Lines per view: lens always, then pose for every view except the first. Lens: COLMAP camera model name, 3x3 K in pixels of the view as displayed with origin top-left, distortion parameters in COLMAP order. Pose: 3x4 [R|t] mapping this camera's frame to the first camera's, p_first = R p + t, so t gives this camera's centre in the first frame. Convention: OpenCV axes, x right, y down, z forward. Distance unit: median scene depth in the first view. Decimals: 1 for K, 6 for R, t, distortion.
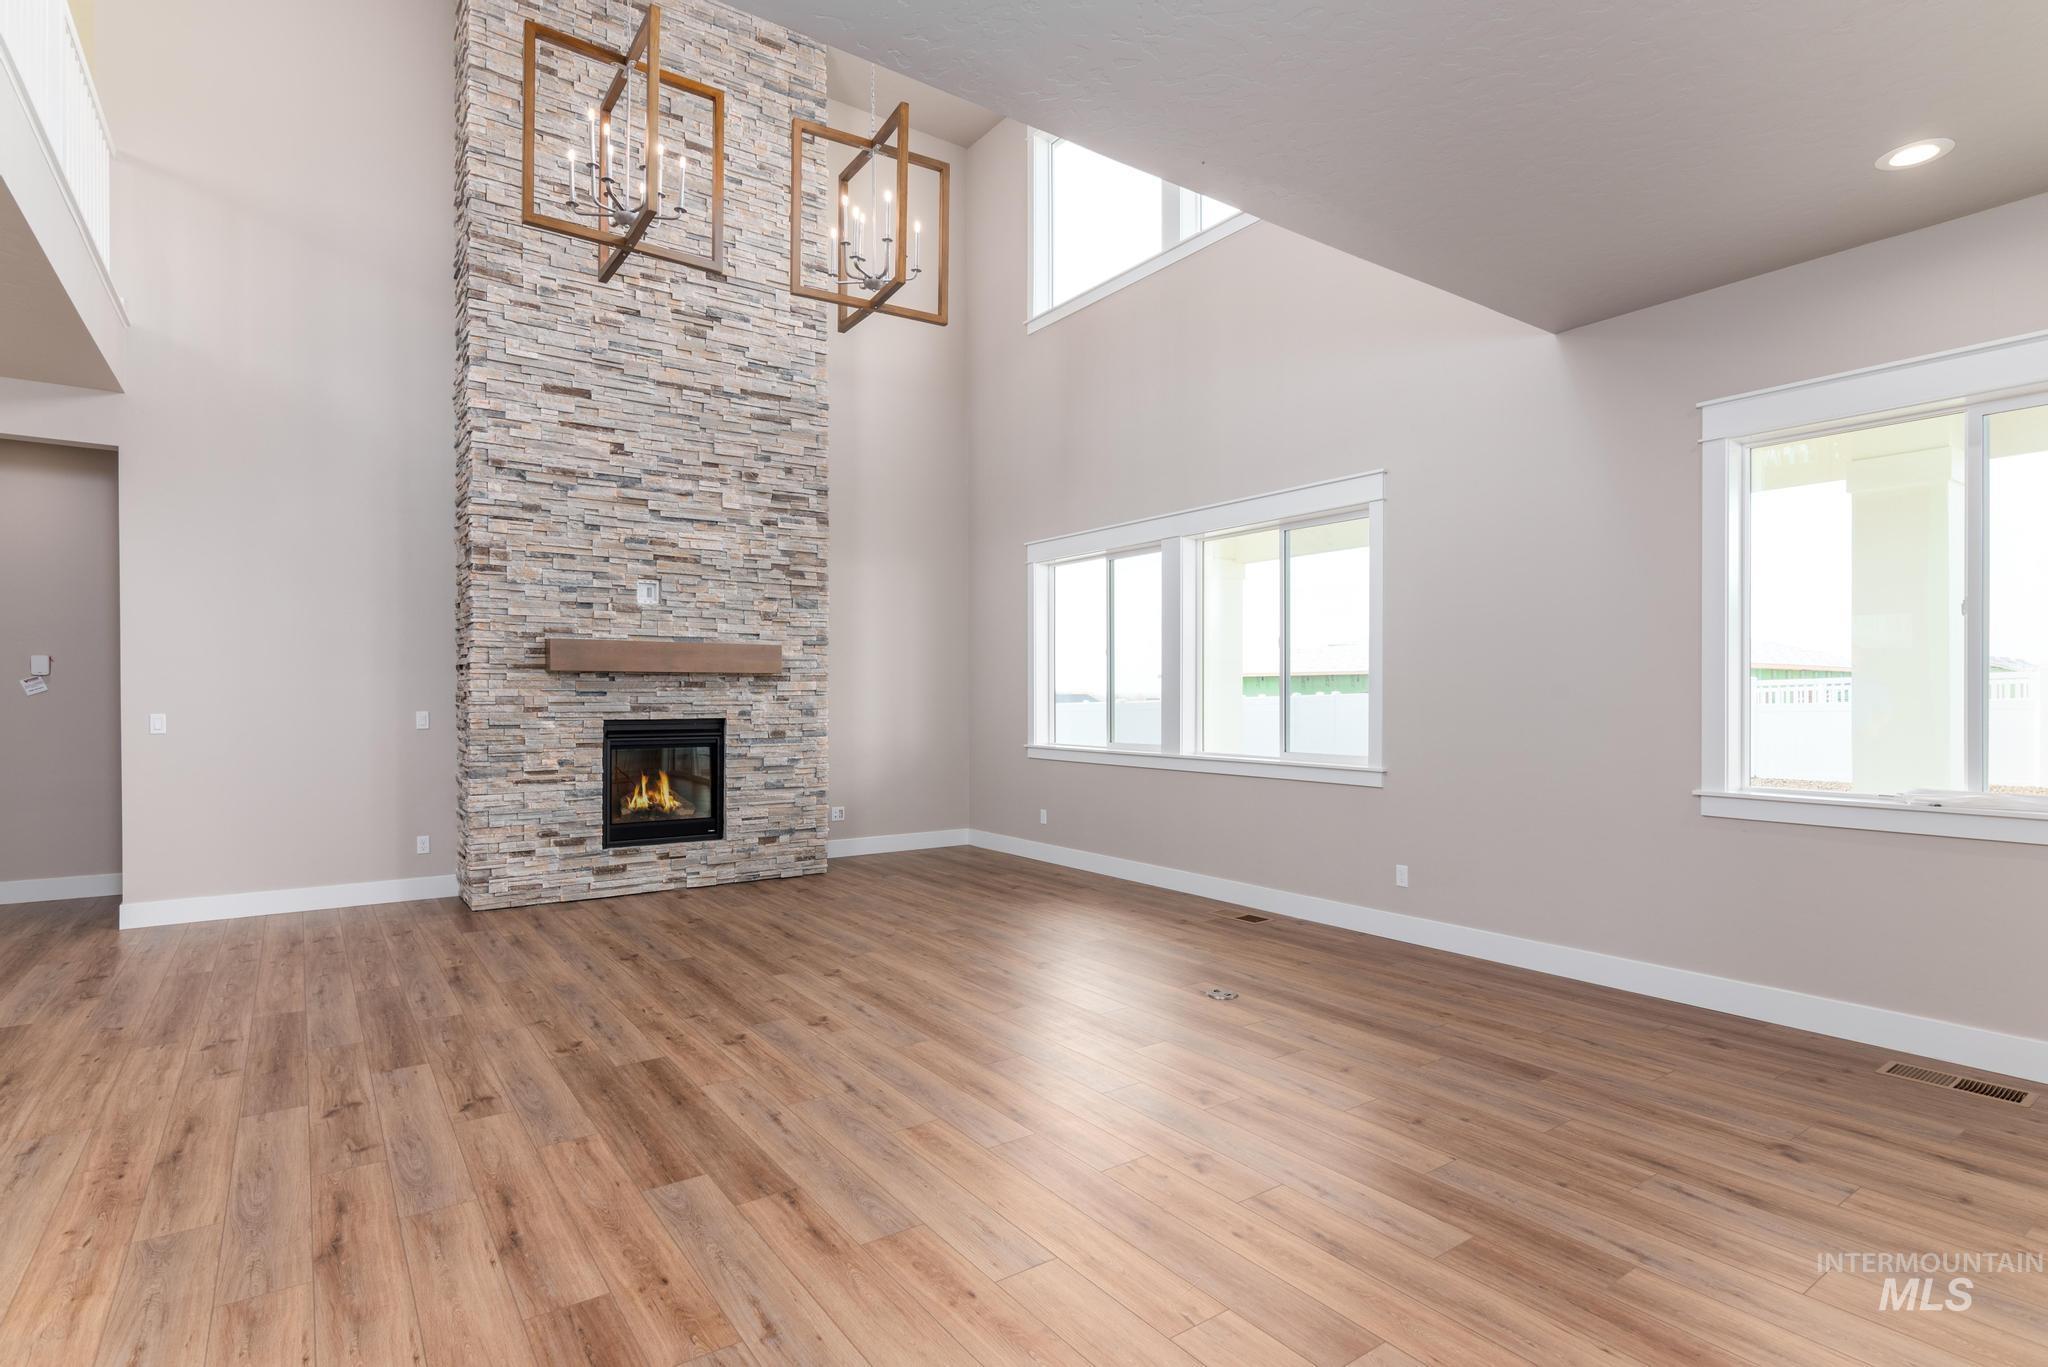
lens RADIAL K [[1017.3, 0, 1023.5], [0, 1017.3, 737.9], [0, 0, 1]] dist [-0.000712, 0.001703]
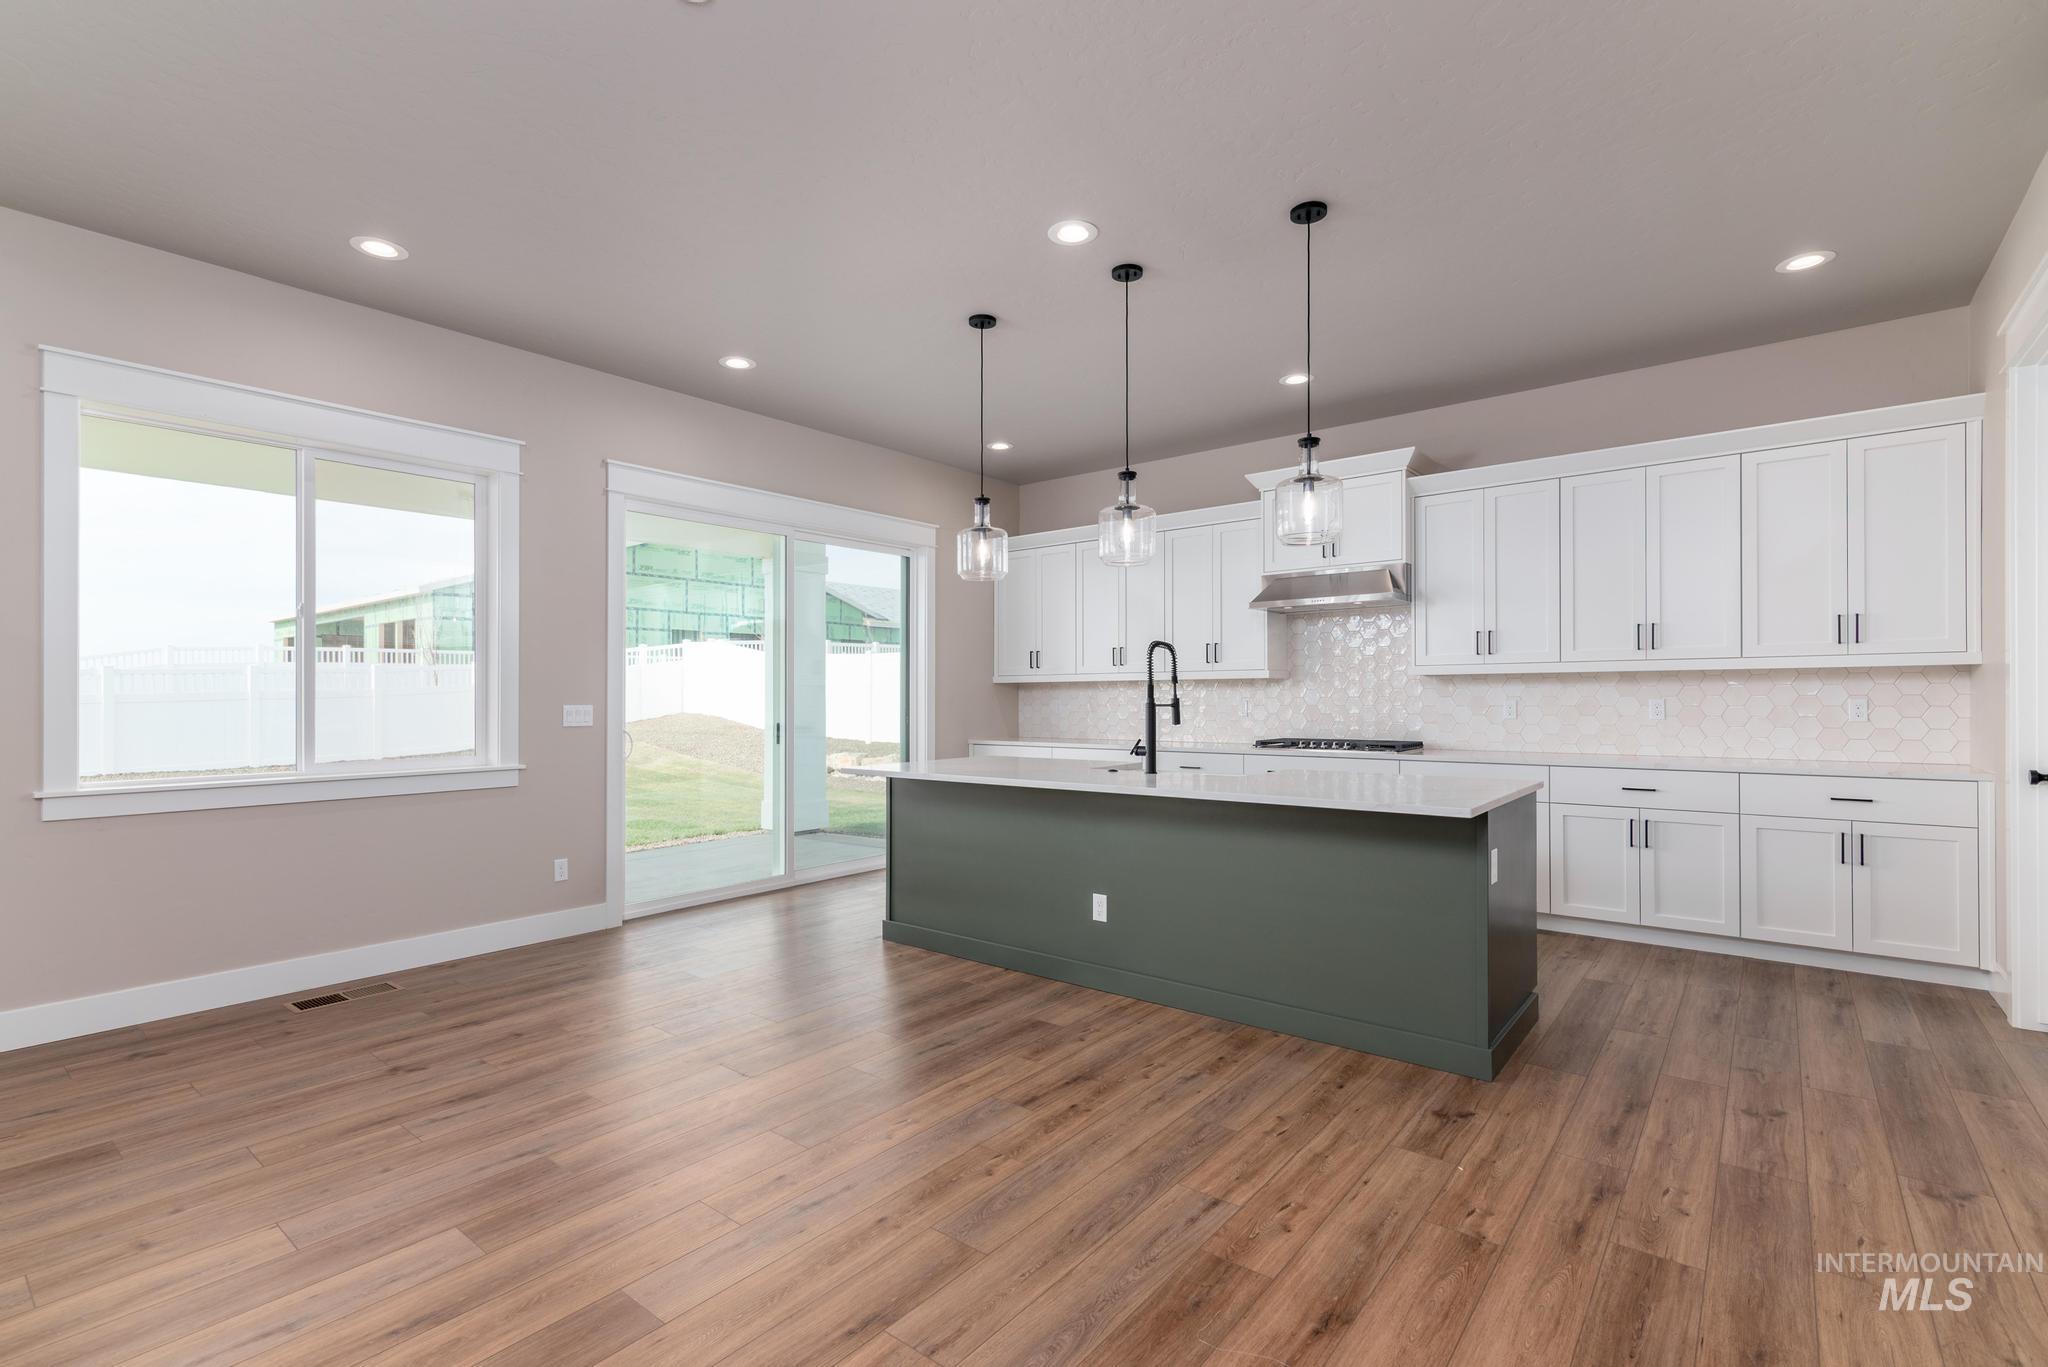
lens RADIAL K [[935.1, 0, 1015.9], [0, 935.1, 701.8], [0, 0, 1]] dist [0.012551, -0.000471]
pose [[-0.268527, -0.004436, 0.963262, -0.226034], [0.045639, 0.998808, 0.017322, -0.000562], [-0.962190, 0.048614, -0.268004, 0.282695]]
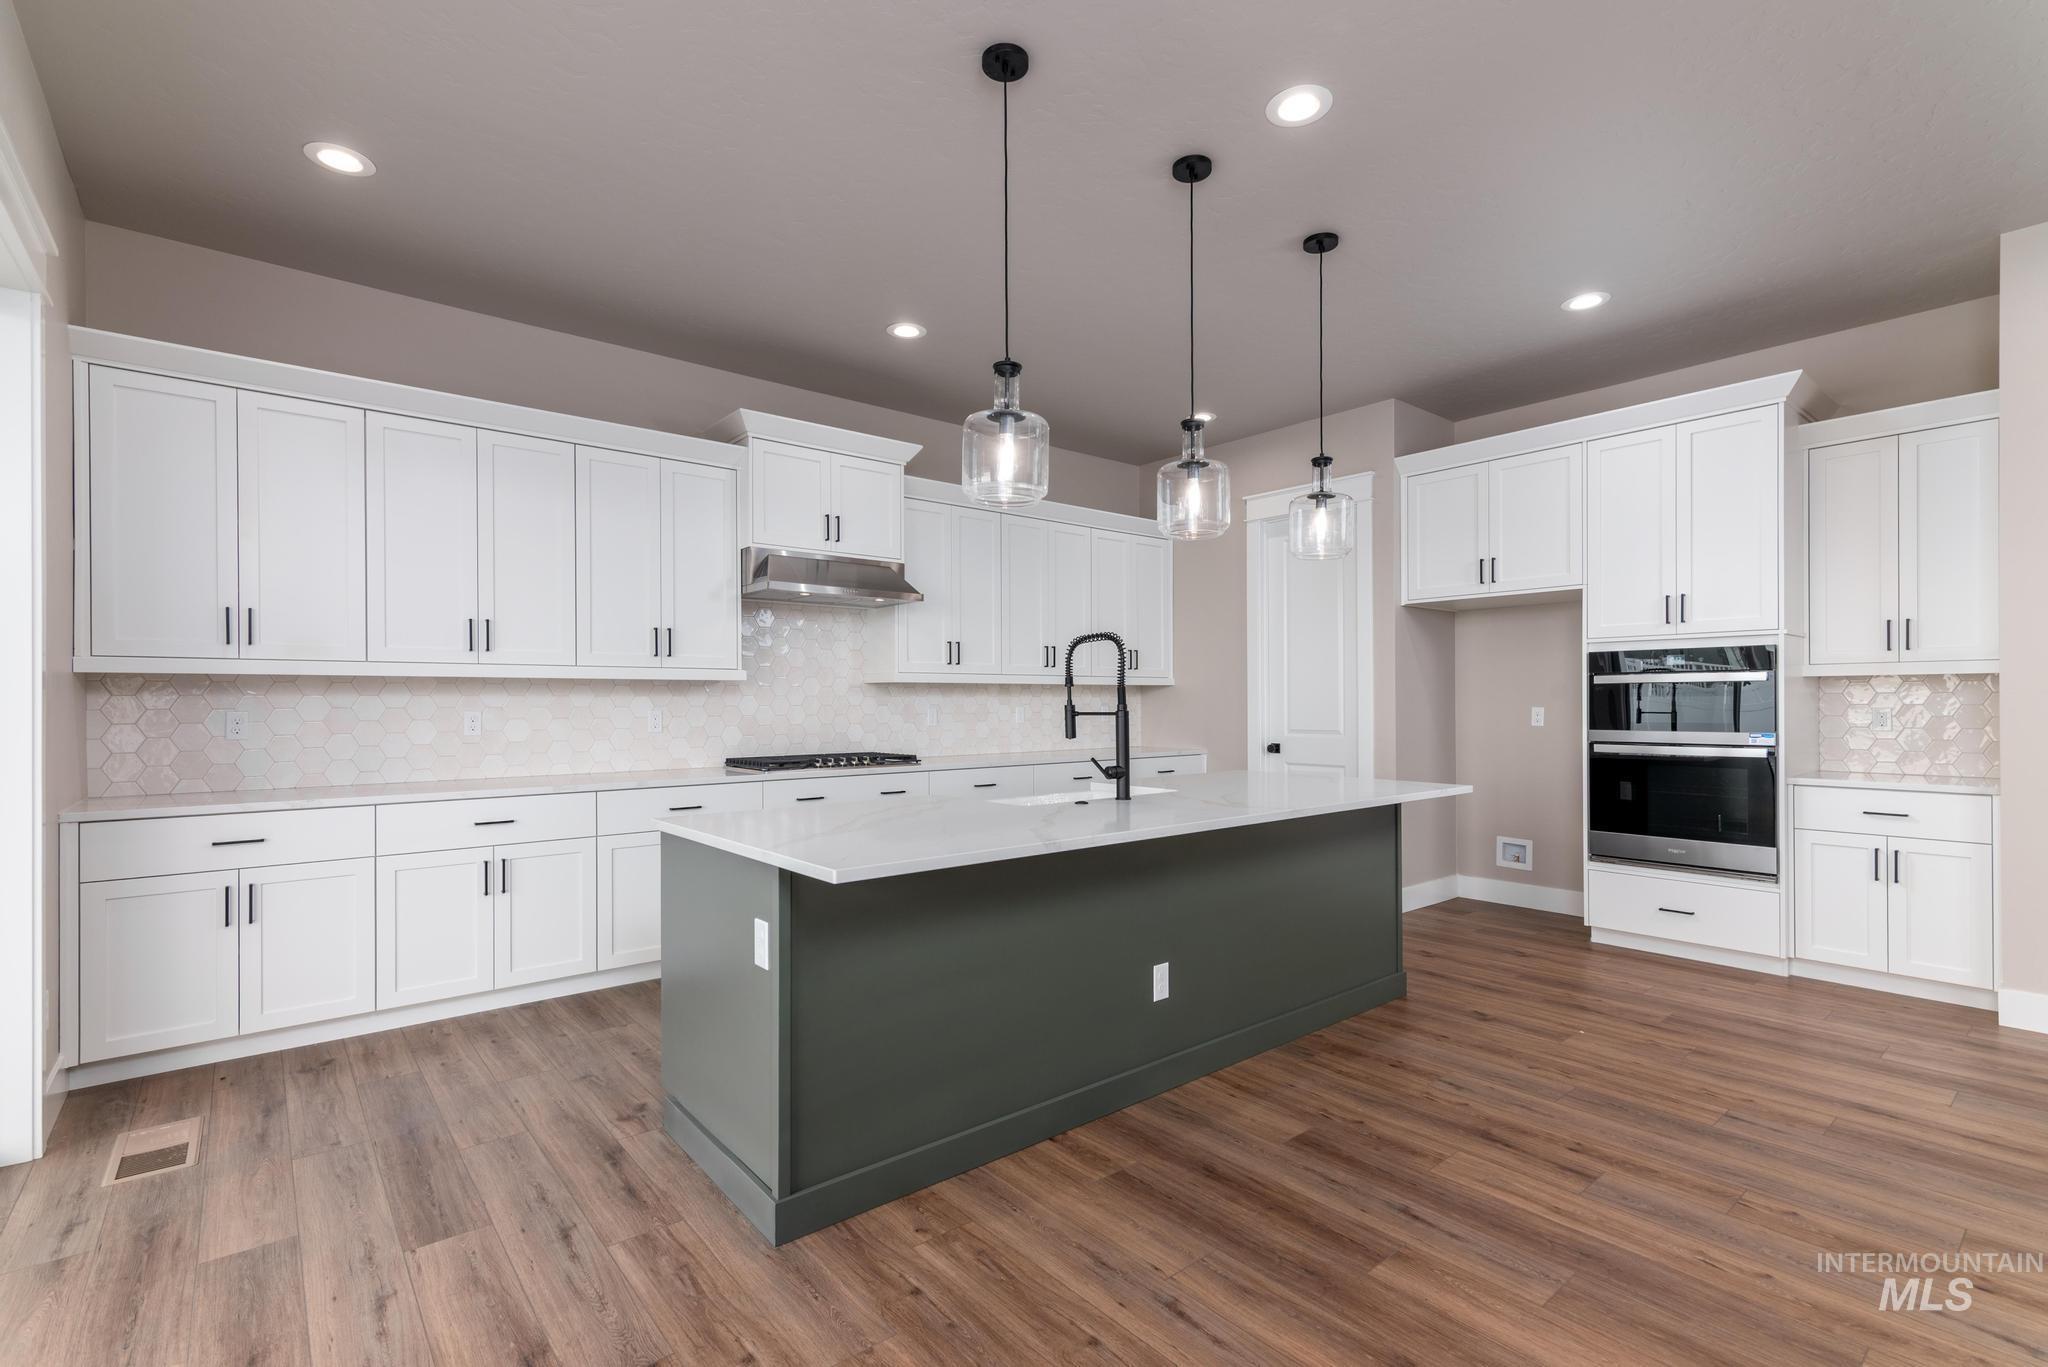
lens RADIAL K [[935.1, 0, 1019.0], [0, 935.1, 711.8], [0, 0, 1]] dist [0.012551, -0.000471]
pose [[-0.997356, 0.004640, -0.072519, 0.481725], [0.000686, 0.998516, 0.054461, -0.012695], [0.072664, 0.054267, -0.995879, 0.532689]]
